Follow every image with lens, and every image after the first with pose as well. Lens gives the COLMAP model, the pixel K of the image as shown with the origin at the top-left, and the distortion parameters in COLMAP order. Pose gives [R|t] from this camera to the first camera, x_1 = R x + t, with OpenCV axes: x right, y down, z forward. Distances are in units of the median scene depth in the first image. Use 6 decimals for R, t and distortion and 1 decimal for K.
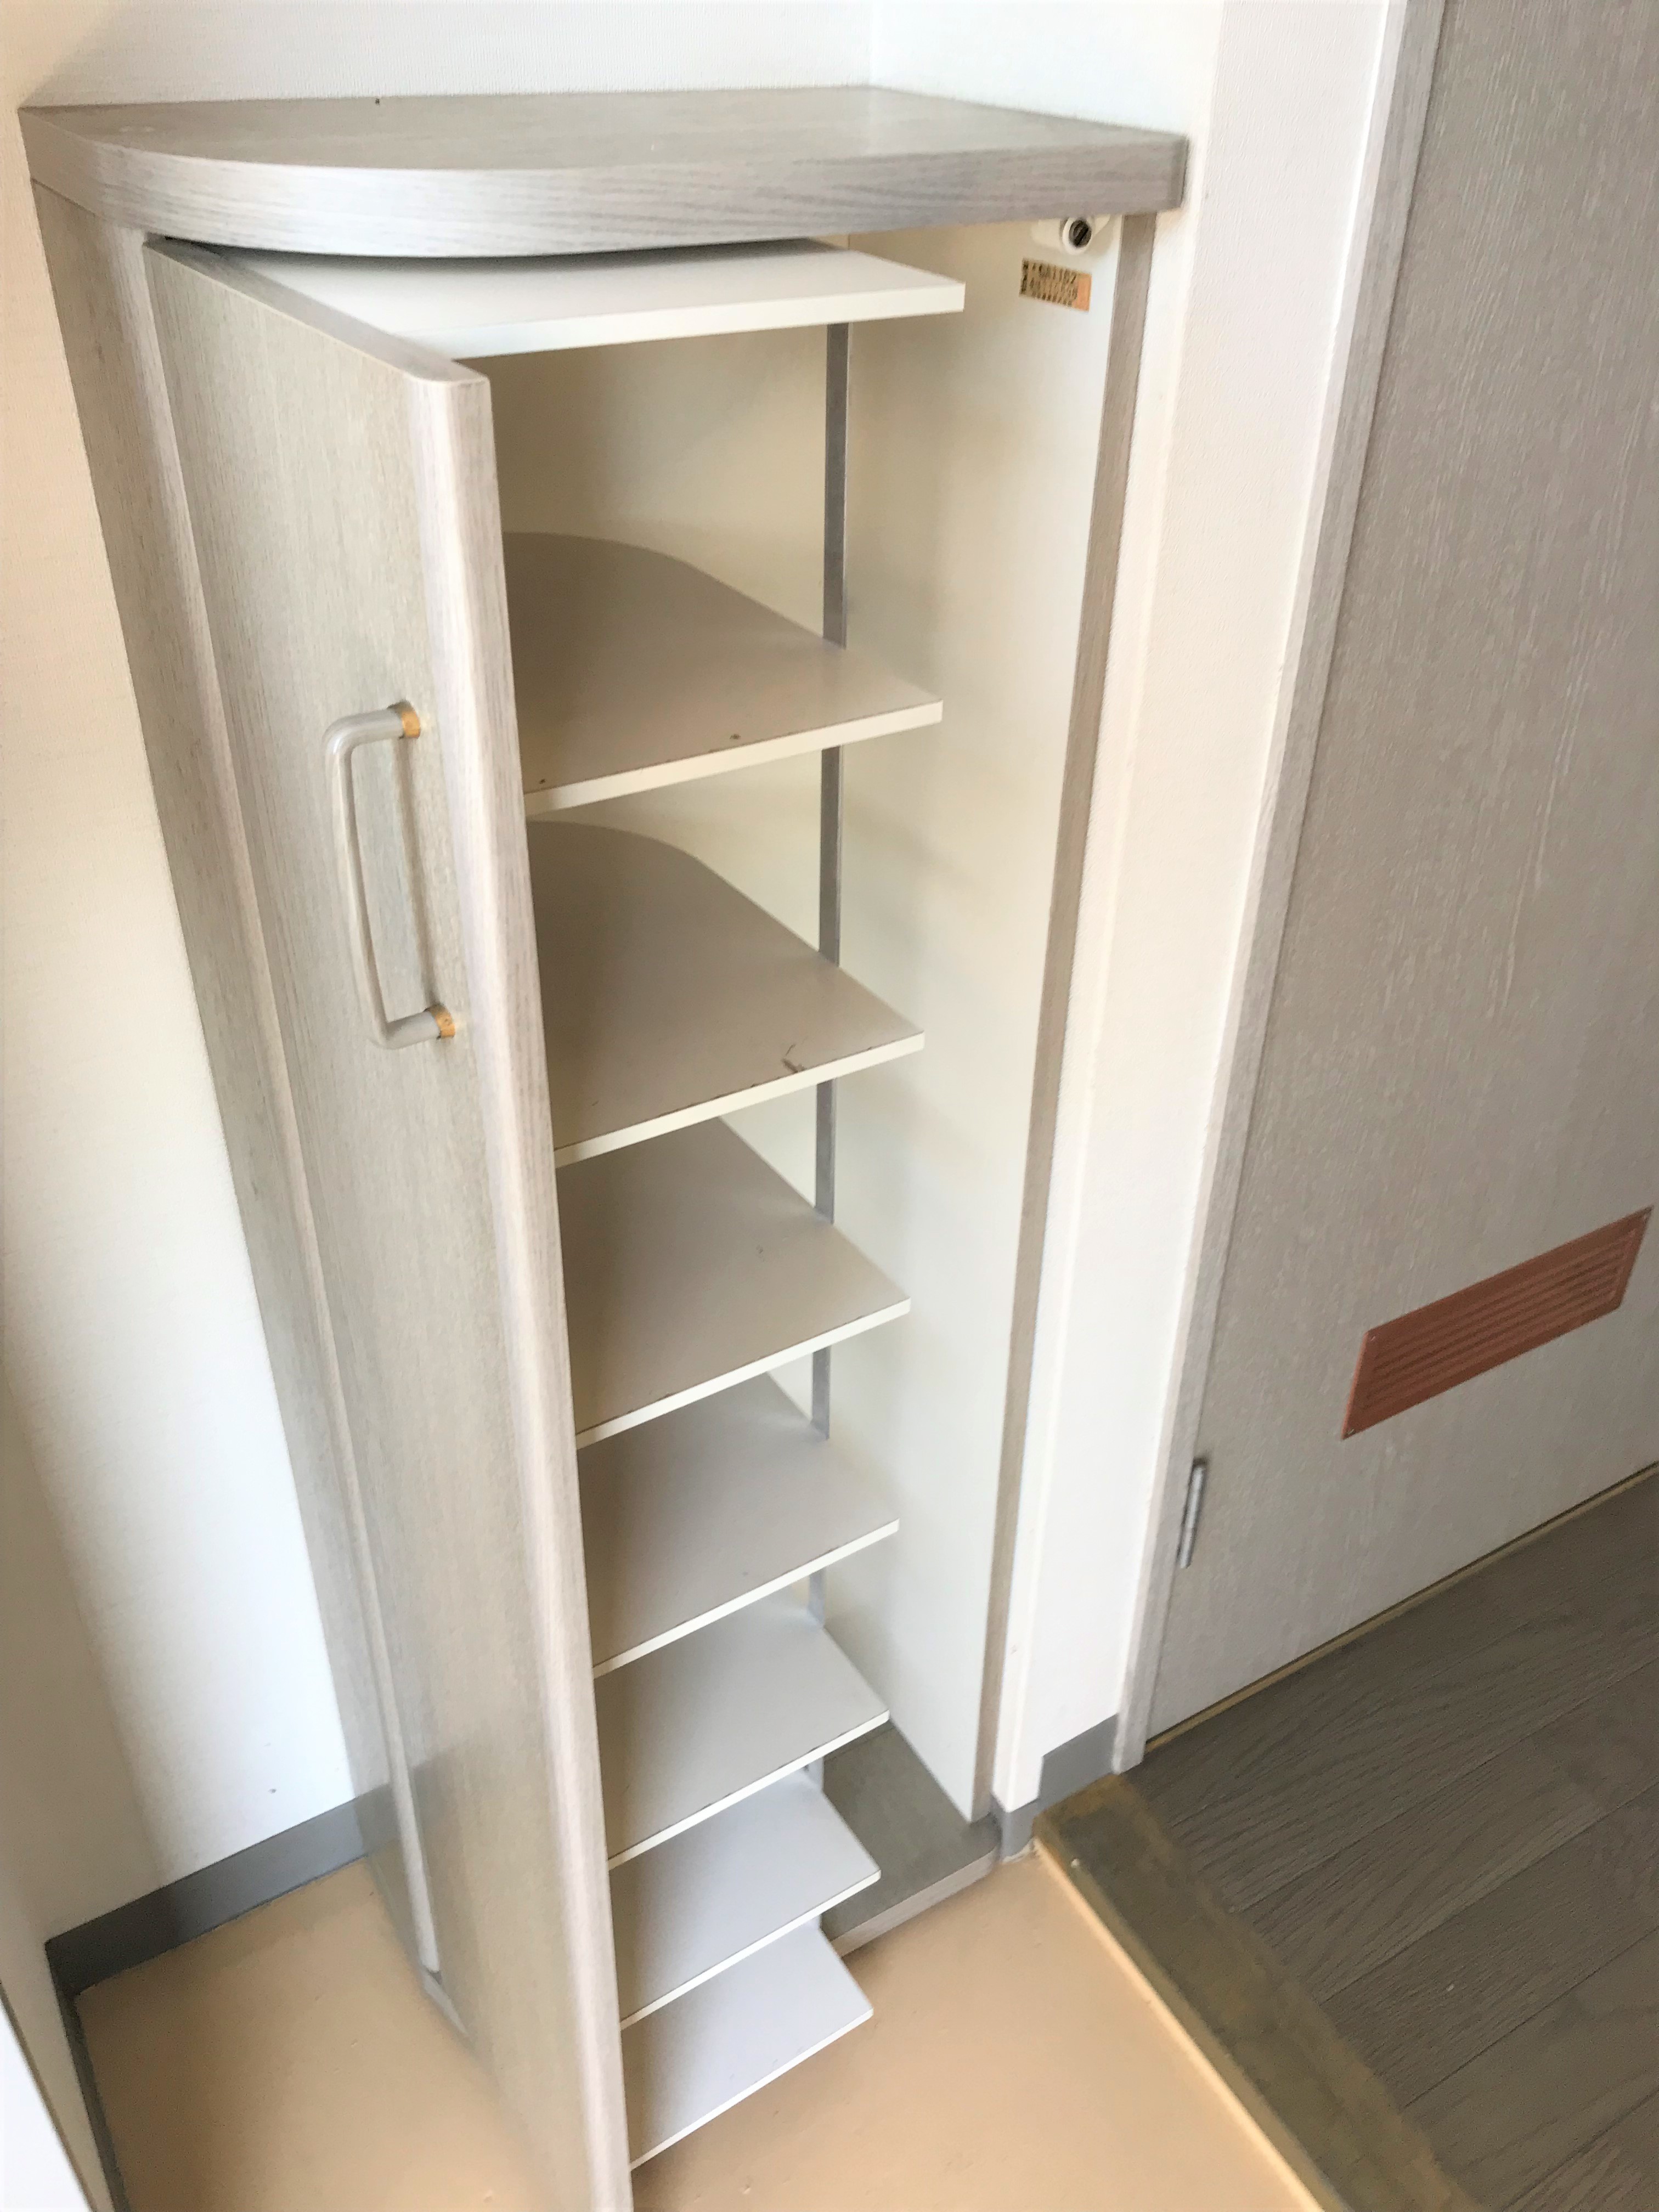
lens RADIAL K [[1814.1, 0, 829.5], [0, 1814.1, 1106.0], [0, 0, 1]] dist [0.055678, -0.076058]
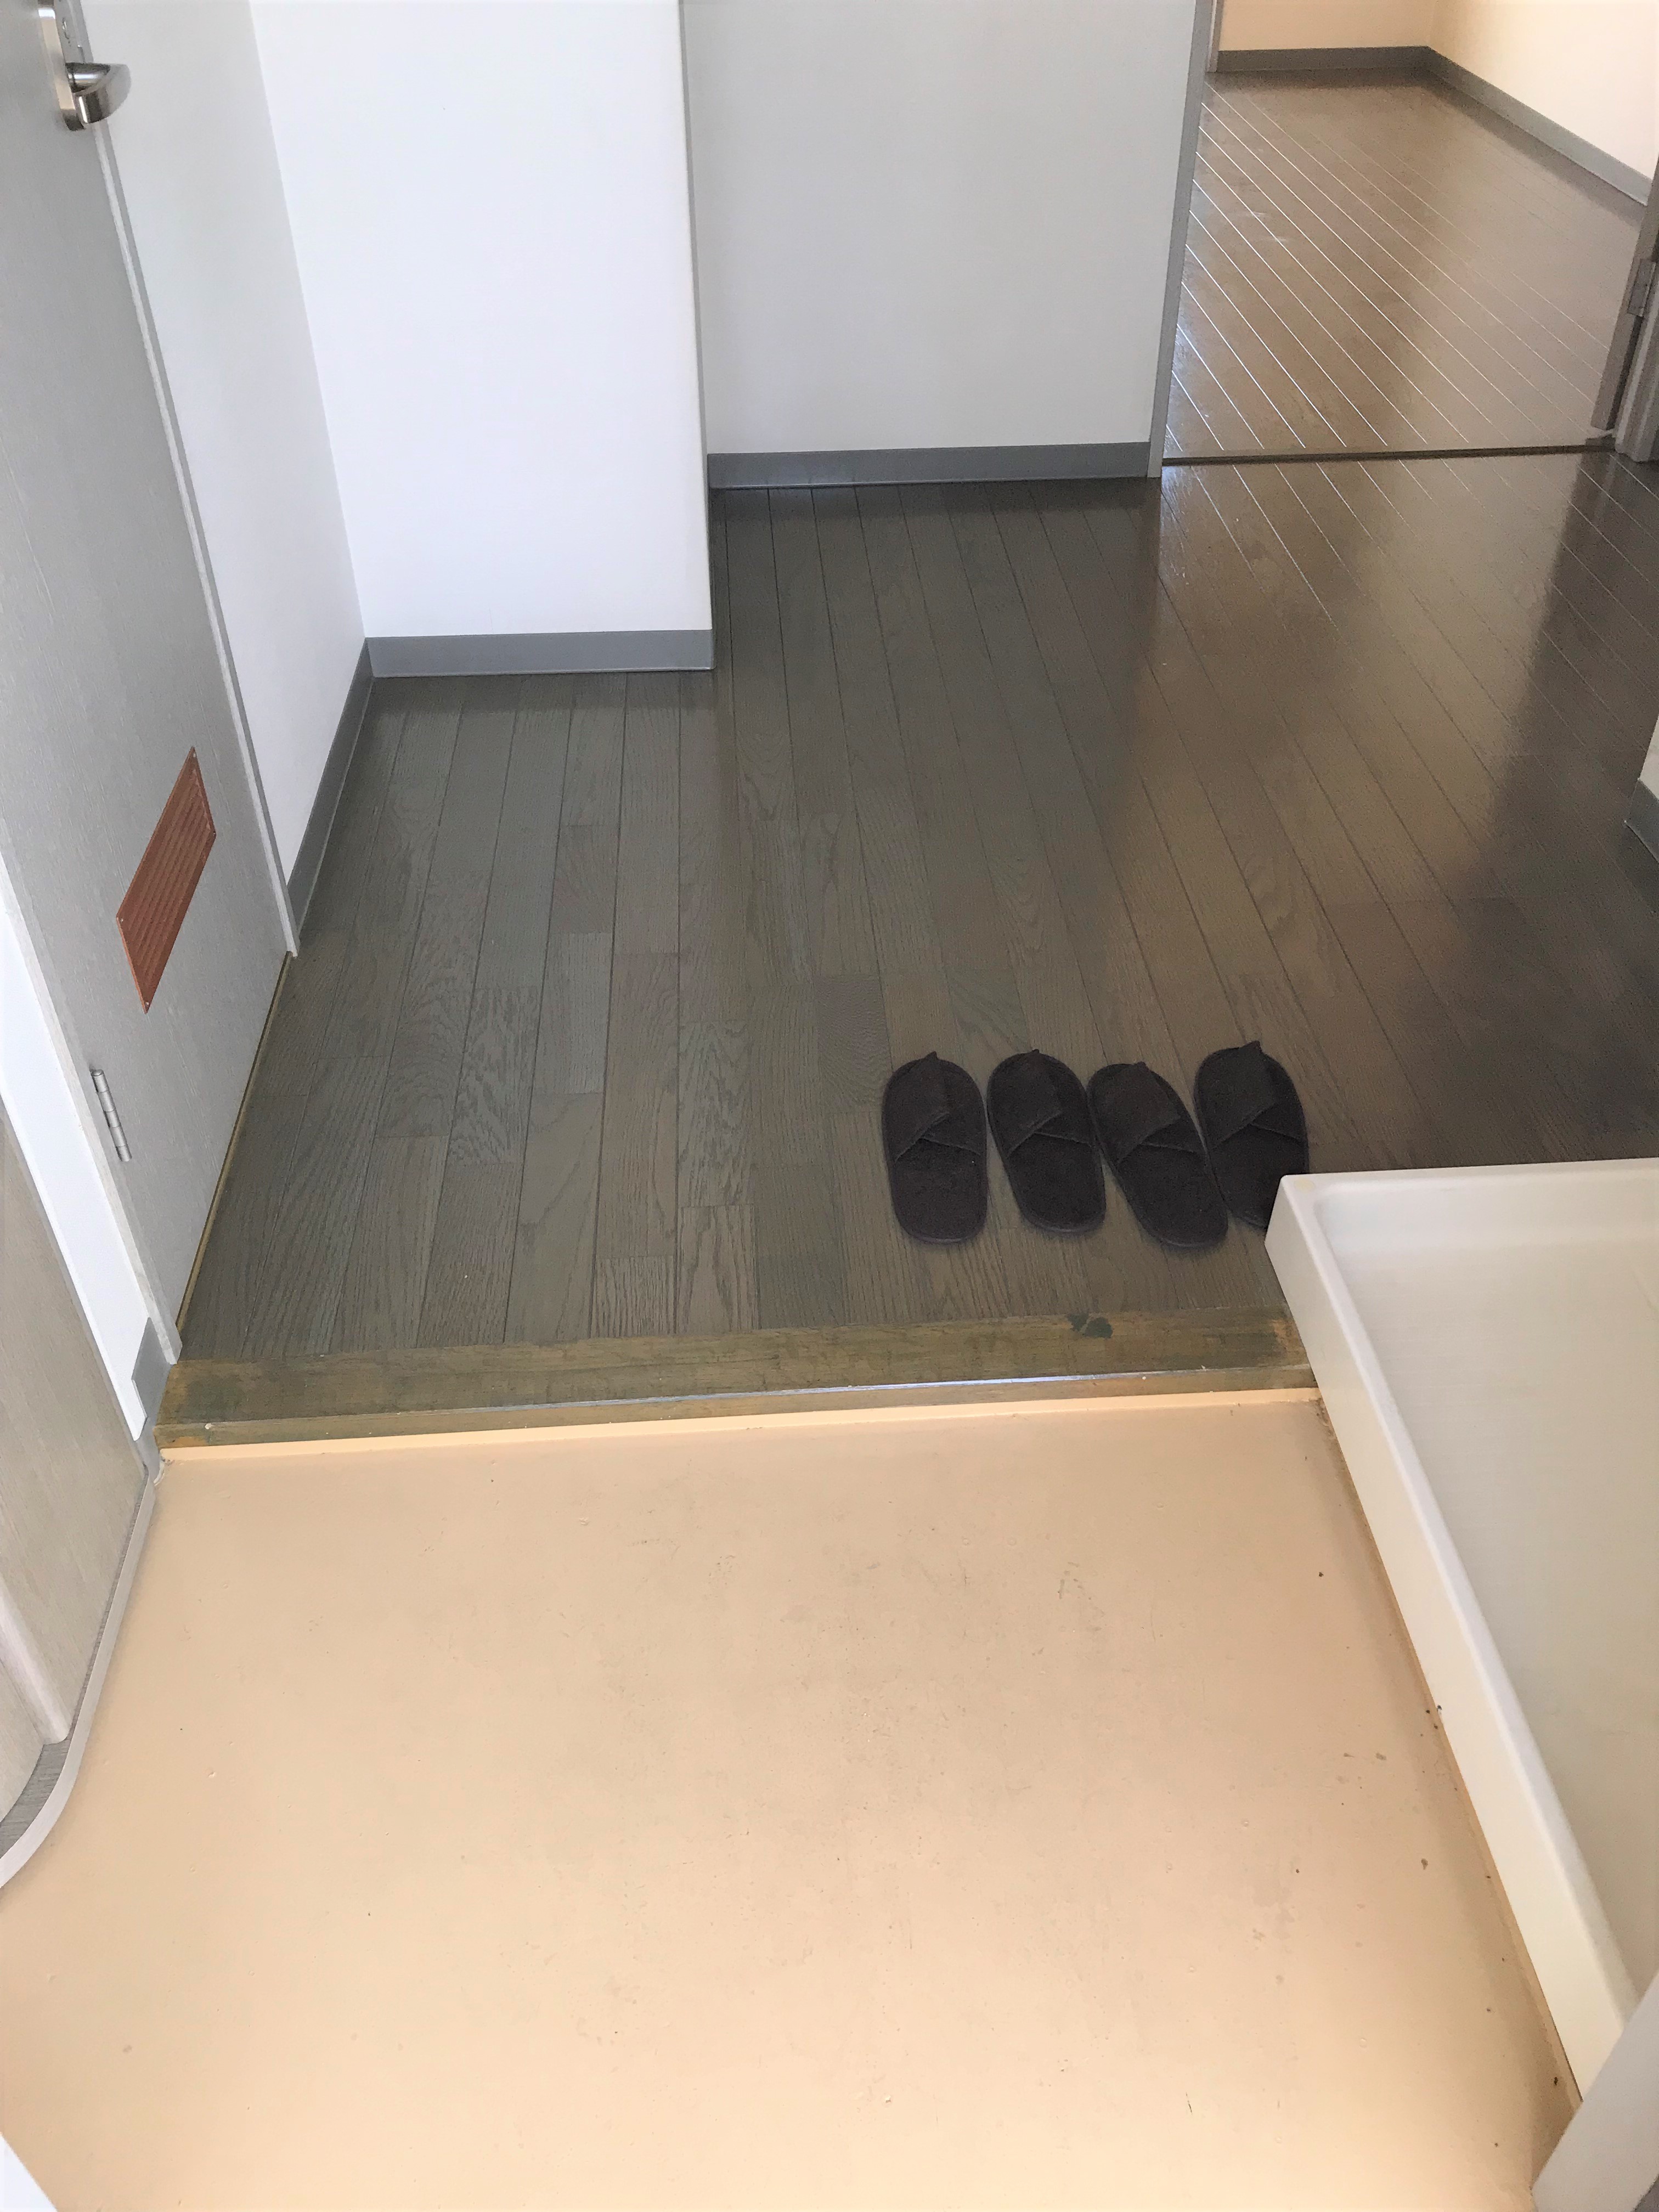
lens RADIAL K [[1814.1, 0, 829.5], [0, 1814.1, 1106.0], [0, 0, 1]] dist [0.055678, -0.076058]
pose [[0.464759, -0.579320, 0.669617, -0.357481], [0.503773, 0.794930, 0.338081, 0.049304], [-0.728156, 0.180209, 0.661297, -0.124561]]
